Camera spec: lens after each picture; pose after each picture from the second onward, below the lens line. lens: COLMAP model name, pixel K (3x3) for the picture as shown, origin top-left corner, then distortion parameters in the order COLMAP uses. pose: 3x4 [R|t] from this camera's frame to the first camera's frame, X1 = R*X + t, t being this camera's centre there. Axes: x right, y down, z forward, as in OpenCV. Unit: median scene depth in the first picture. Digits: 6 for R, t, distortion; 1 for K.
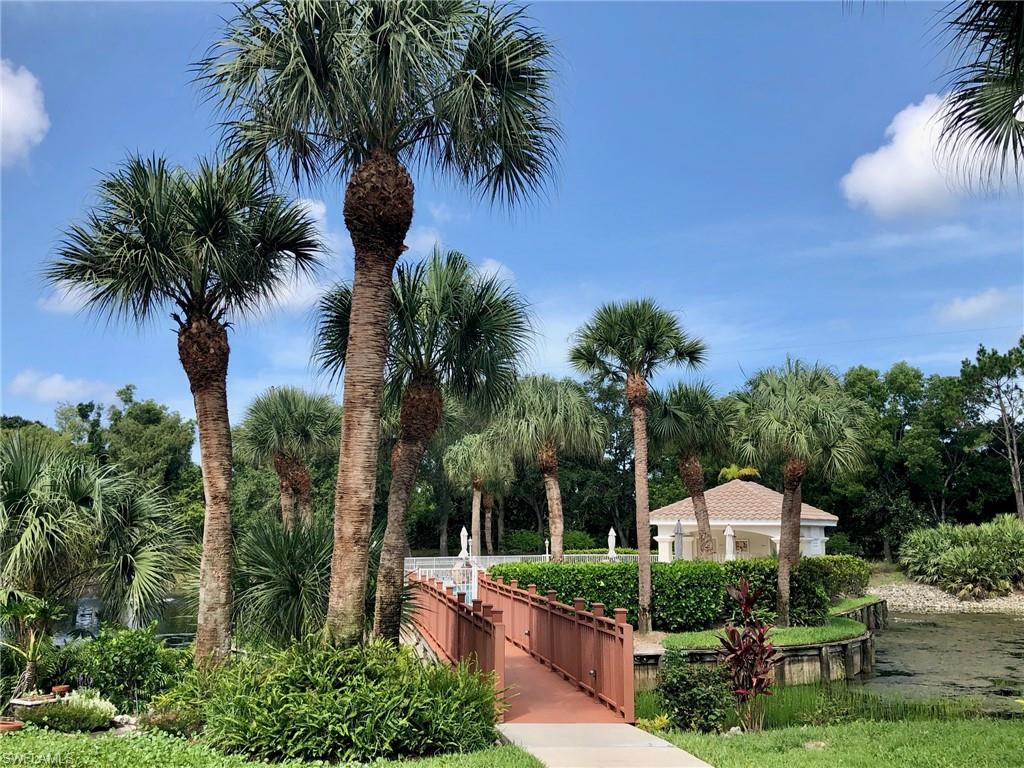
lens RADIAL K [[984.6, 0, 512.0], [0, 984.6, 384.0], [0, 0, 1]] dist [0.007787, -0.010206]
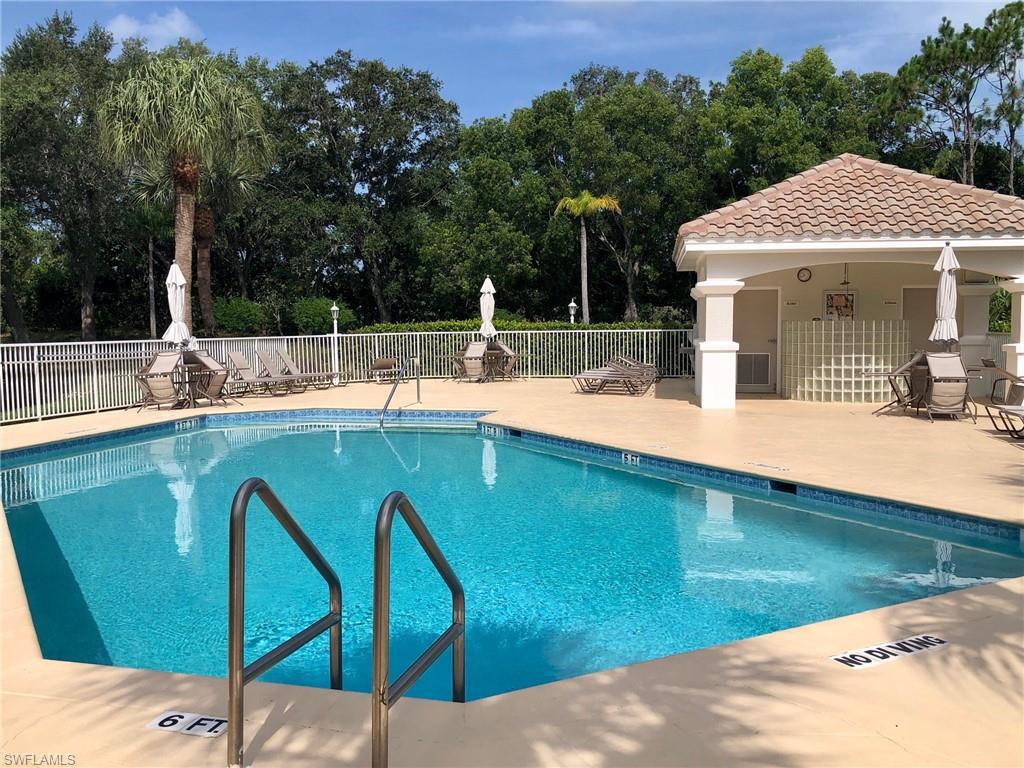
lens RADIAL K [[984.6, 0, 512.0], [0, 984.6, 384.0], [0, 0, 1]] dist [0.007787, -0.010206]
pose [[0.938476, -0.030091, 0.344030, -0.052306], [-0.045345, 0.976835, 0.209135, 0.094062], [-0.342353, -0.211868, 0.915372, 0.532793]]
